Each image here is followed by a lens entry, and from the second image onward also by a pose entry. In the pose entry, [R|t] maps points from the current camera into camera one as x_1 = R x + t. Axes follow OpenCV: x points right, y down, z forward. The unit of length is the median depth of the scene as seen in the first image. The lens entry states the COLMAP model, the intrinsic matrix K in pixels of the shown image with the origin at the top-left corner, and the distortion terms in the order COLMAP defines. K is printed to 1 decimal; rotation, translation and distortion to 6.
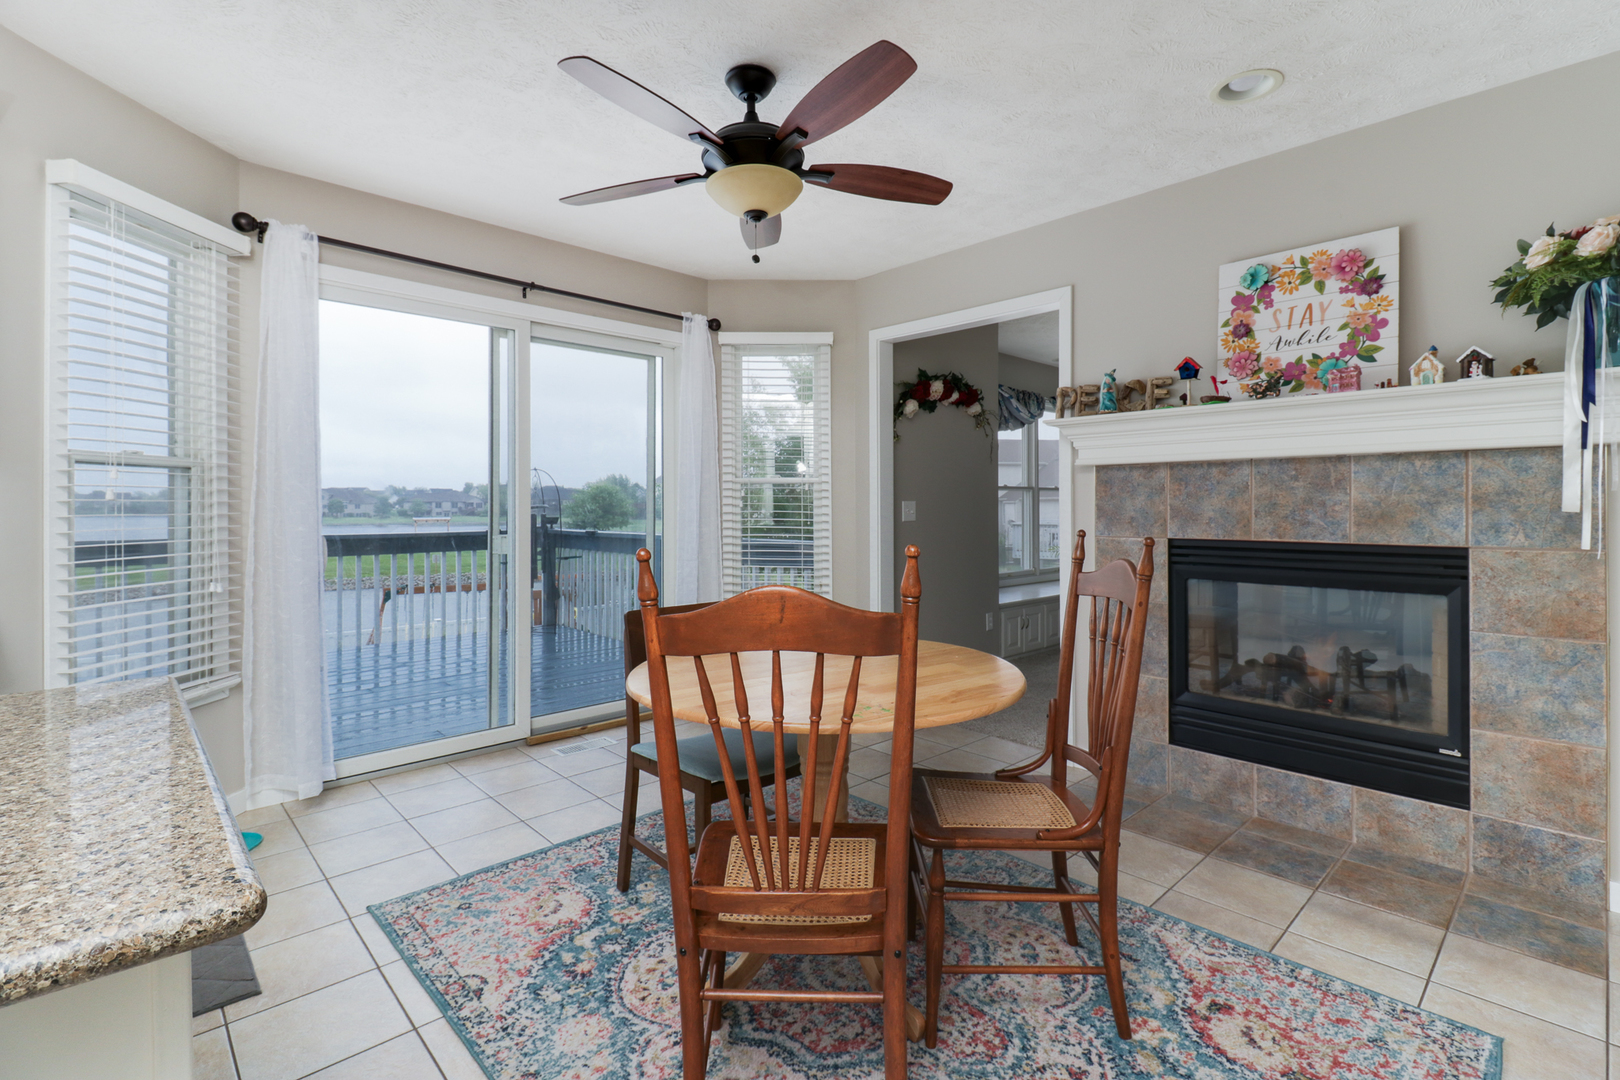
lens RADIAL K [[758.9, 0, 826.3], [0, 758.9, 503.3], [0, 0, 1]] dist [0.003669, -0.006326]
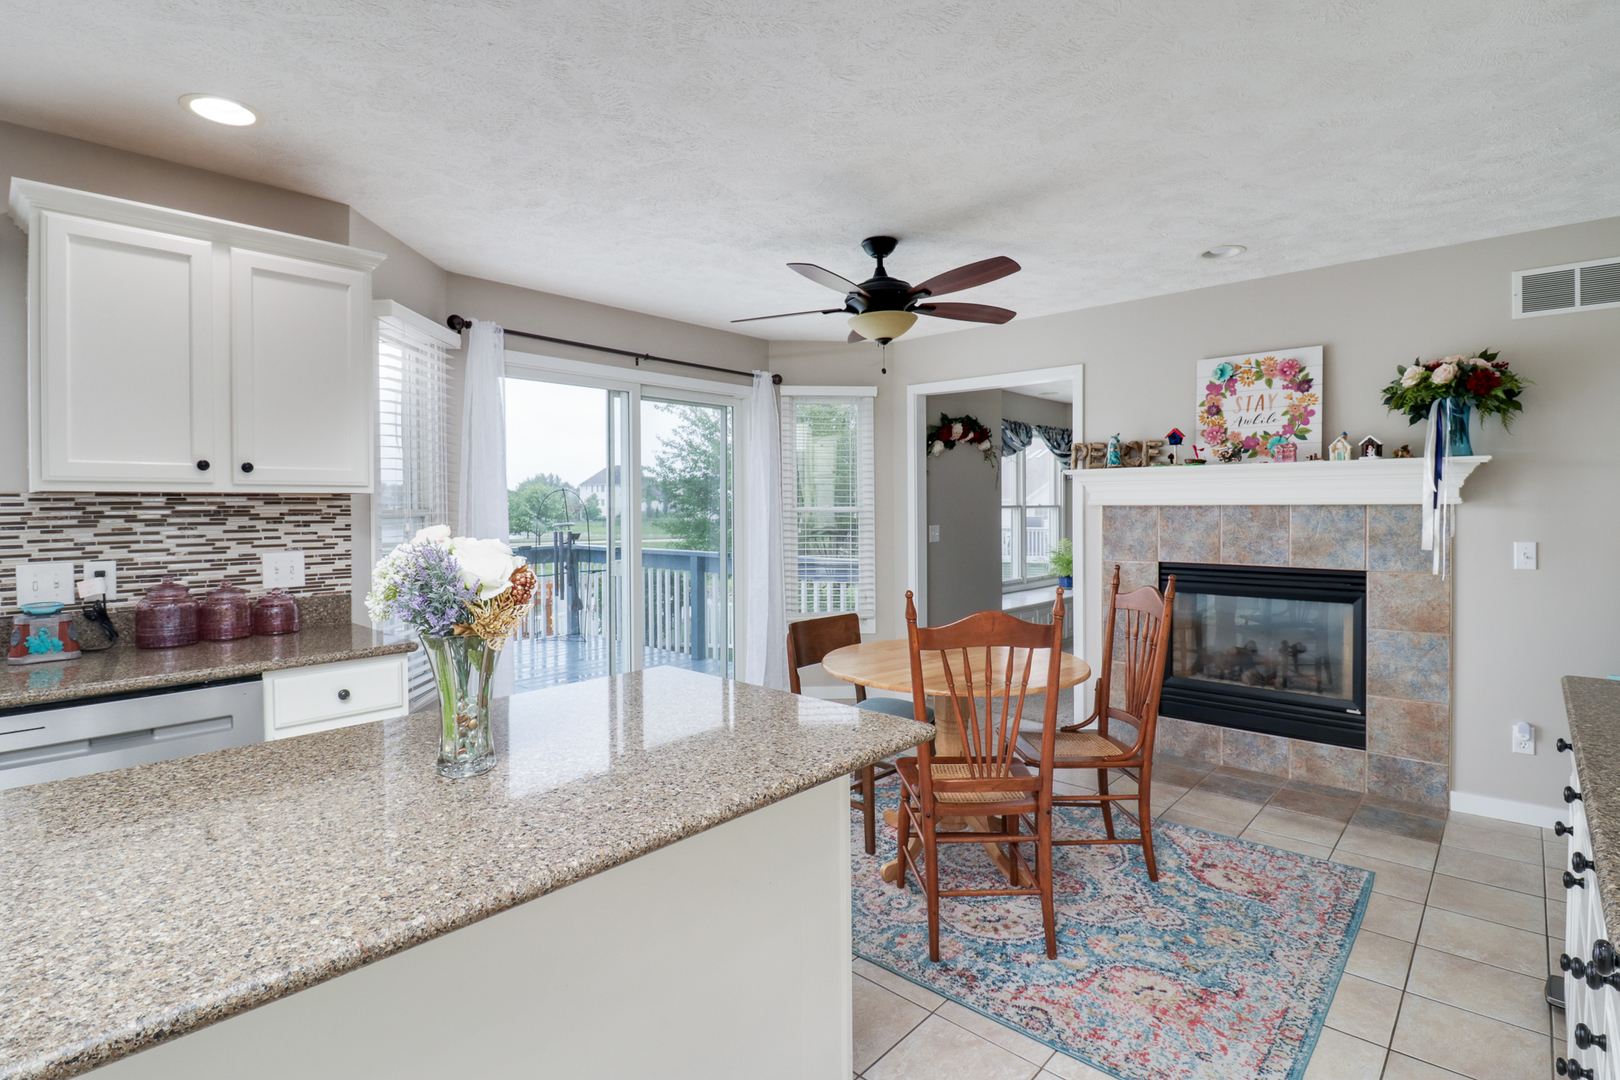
lens RADIAL K [[784.8, 0, 813.2], [0, 784.8, 514.7], [0, 0, 1]] dist [-0.018278, -0.000295]
pose [[0.998390, -0.005195, 0.056485, -0.271286], [0.004345, 0.999876, 0.015160, -0.070019], [-0.056557, -0.014890, 0.998288, -0.390630]]
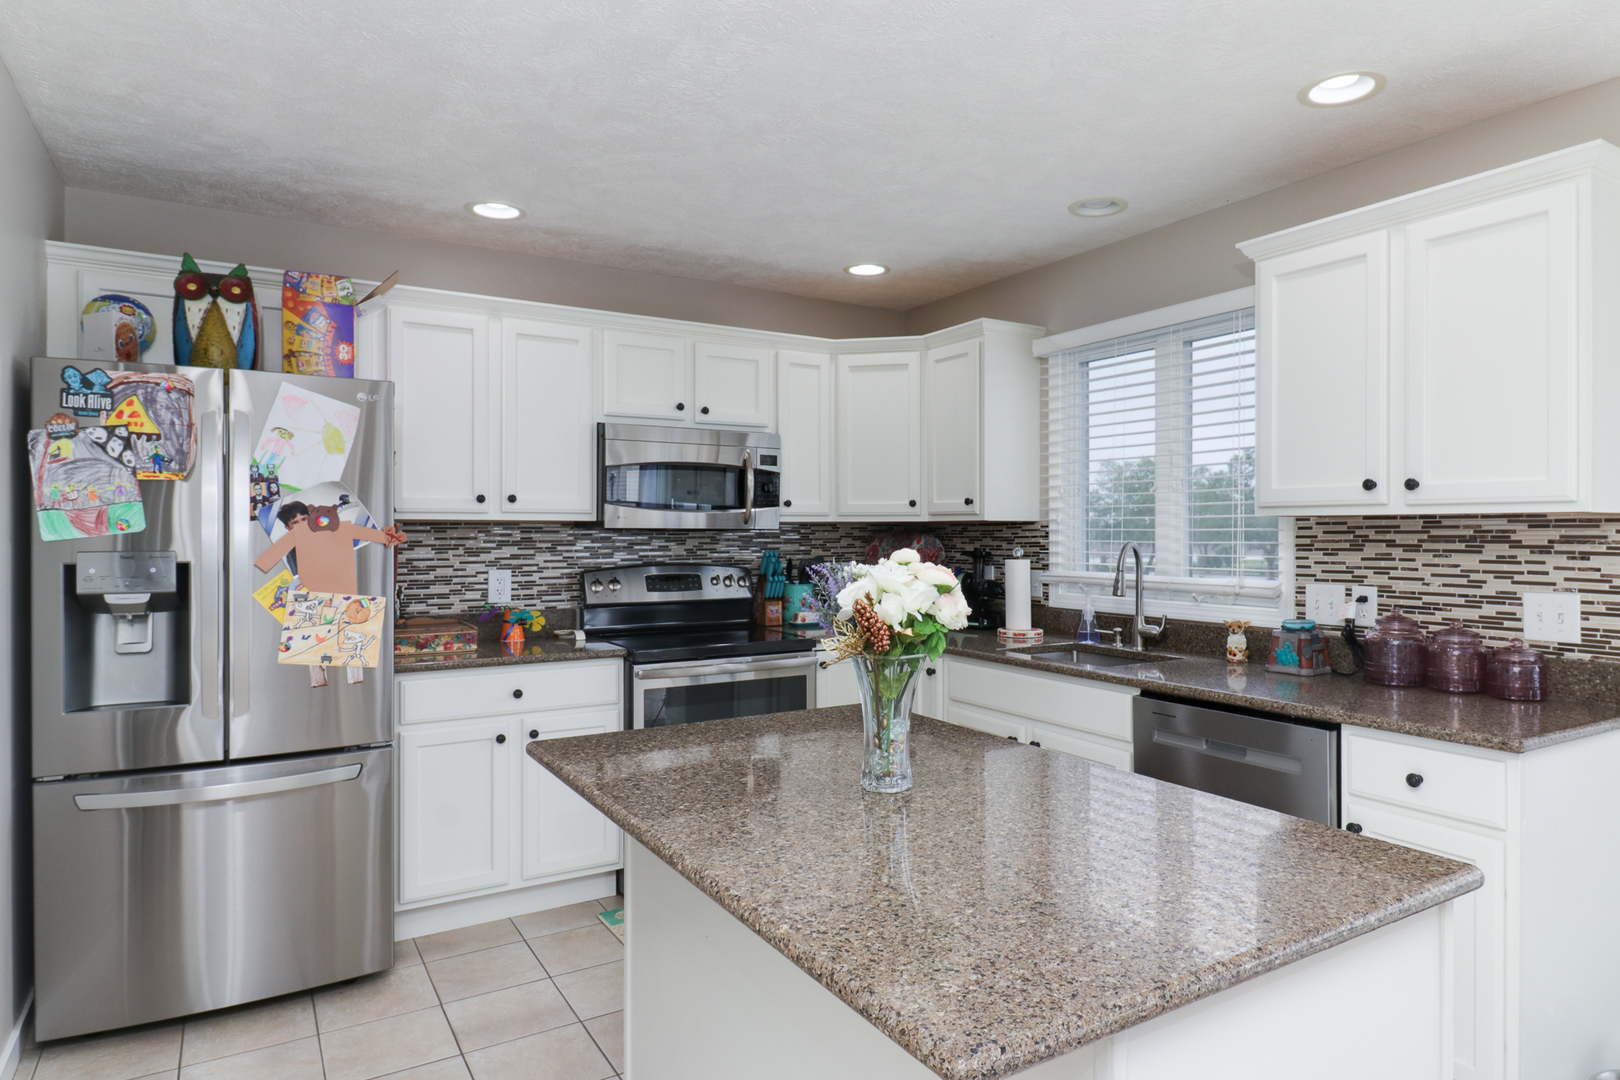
lens RADIAL K [[960.8, 0, 839.7], [0, 960.8, 533.4], [0, 0, 1]] dist [0.003682, -0.015050]
pose [[-0.218733, 0.002989, -0.975780, 0.165204], [0.002595, 0.999994, 0.002482, -0.070084], [0.975781, -0.001989, -0.218739, 0.232687]]
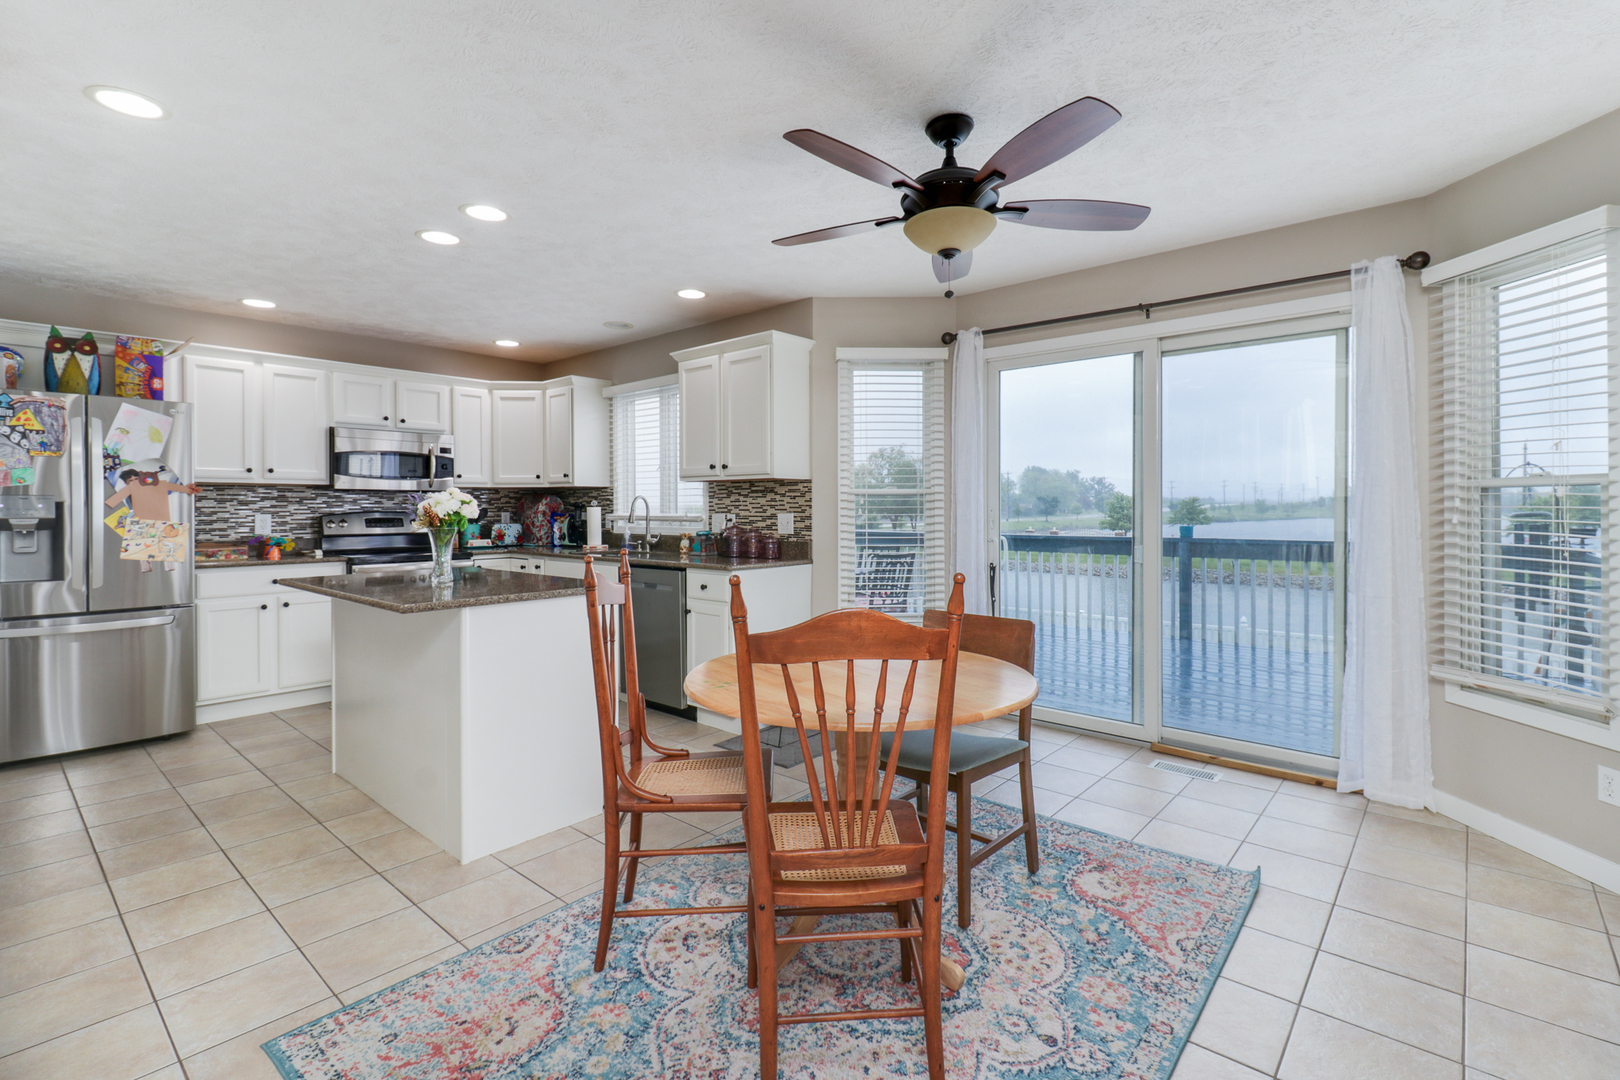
lens RADIAL K [[747.3, 0, 812.8], [0, 747.3, 510.6], [0, 0, 1]] dist [0.017439, -0.015994]
pose [[0.072267, 0.003909, -0.997378, 0.850774], [0.006299, 0.999971, 0.004376, -0.019377], [0.997365, -0.006598, 0.072240, 0.660940]]
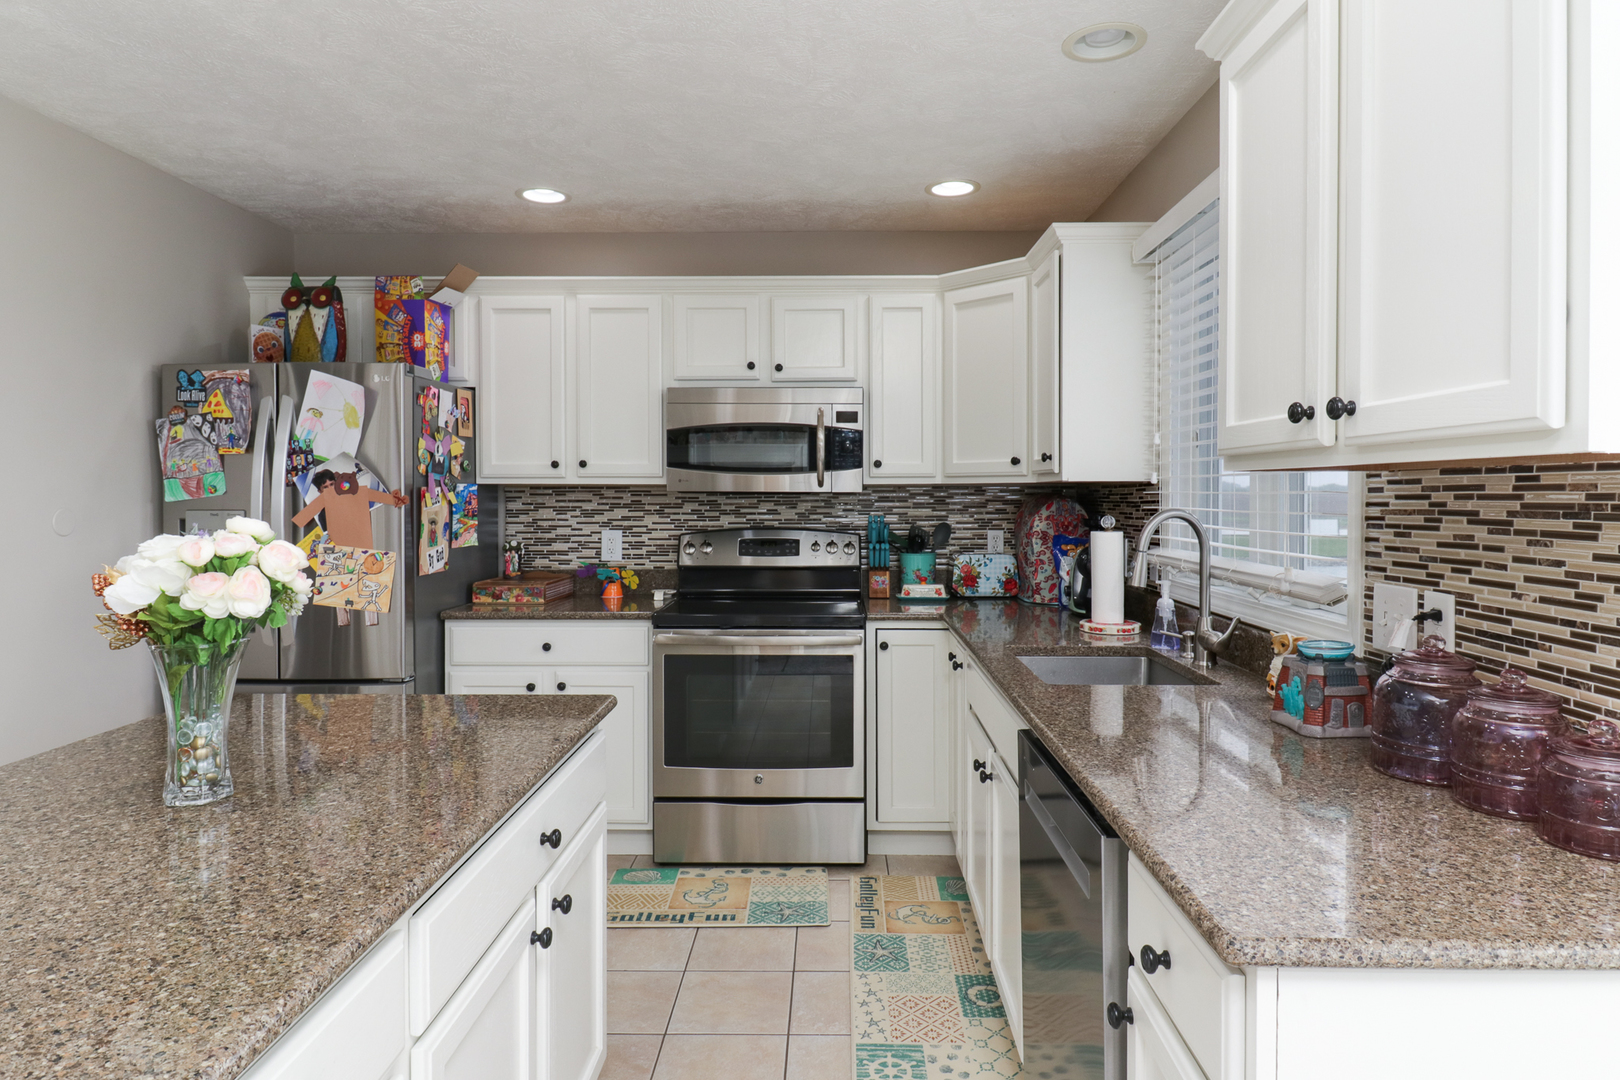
lens RADIAL K [[925.3, 0, 817.0], [0, 925.3, 500.9], [0, 0, 1]] dist [-0.000737, -0.001166]
pose [[-0.714980, 0.006000, -0.699119, -0.349822], [0.002073, 0.999977, 0.006462, -0.069454], [0.699142, 0.003171, -0.714976, 0.741388]]
